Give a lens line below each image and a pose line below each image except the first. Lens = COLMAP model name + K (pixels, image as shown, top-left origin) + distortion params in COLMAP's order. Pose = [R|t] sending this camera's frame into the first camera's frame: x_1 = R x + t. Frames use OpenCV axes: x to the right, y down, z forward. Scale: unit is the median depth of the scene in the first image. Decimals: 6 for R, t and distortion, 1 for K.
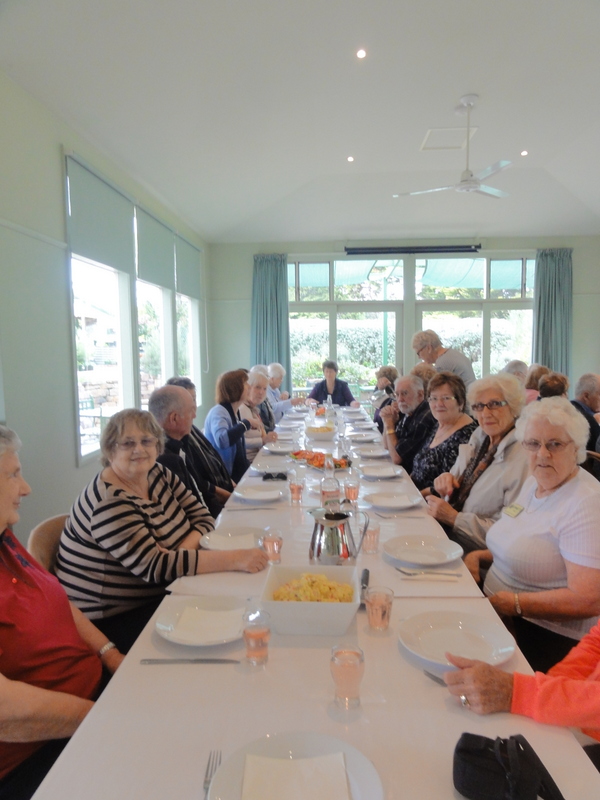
lens RADIAL K [[559.4, 0, 299.4], [0, 559.4, 402.3], [0, 0, 1]] dist [0.001763, -0.001426]
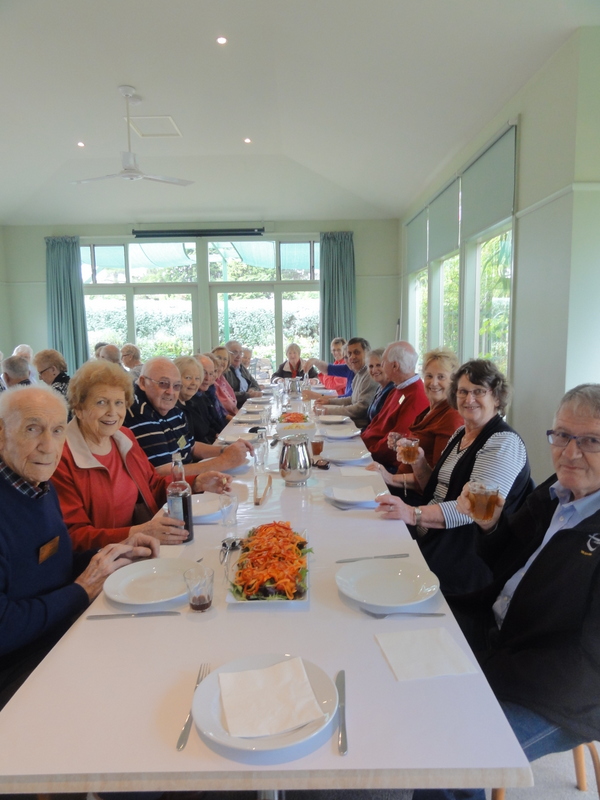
lens RADIAL K [[559.4, 0, 301.1], [0, 559.4, 395.8], [0, 0, 1]] dist [0.001763, -0.001426]
pose [[0.998997, -0.011350, 0.043313, 0.333252], [0.010291, 0.999645, 0.024583, 0.003112], [-0.043577, -0.024113, 0.998759, -0.040734]]
